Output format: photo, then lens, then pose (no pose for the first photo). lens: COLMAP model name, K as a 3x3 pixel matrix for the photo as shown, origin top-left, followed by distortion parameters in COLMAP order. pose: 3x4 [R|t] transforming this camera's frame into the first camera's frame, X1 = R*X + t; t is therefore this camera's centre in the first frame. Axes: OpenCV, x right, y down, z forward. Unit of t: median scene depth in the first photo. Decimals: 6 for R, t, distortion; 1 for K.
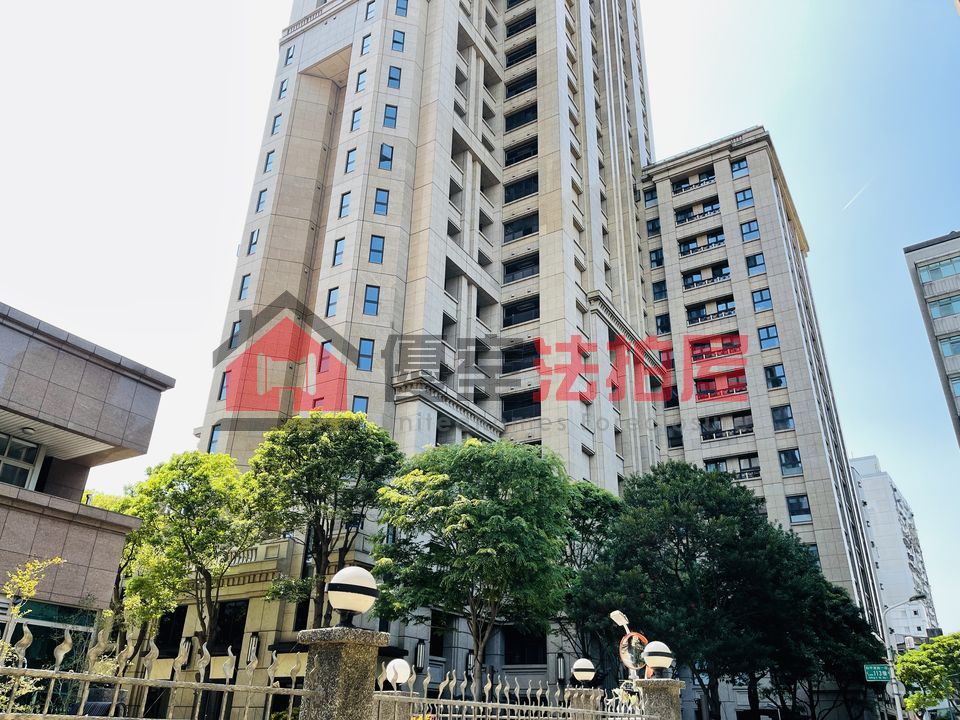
lens RADIAL K [[732.9, 0, 480.0], [0, 732.9, 360.0], [0, 0, 1]] dist [-0.000016, 0.000990]
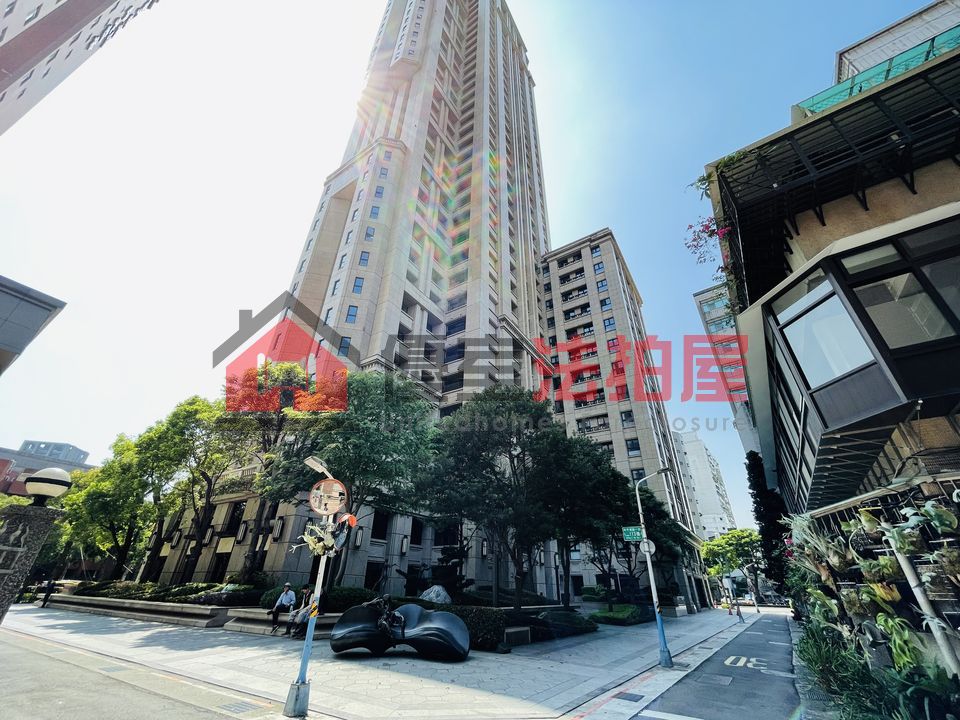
lens RADIAL K [[392.0, 0, 480.0], [0, 392.0, 360.0], [0, 0, 1]] dist [-0.011174, 0.000099]
pose [[0.999723, -0.020160, -0.012144, 0.093102], [0.019220, 0.997141, -0.073079, 0.056581], [0.013583, 0.072826, 0.997252, 0.103606]]
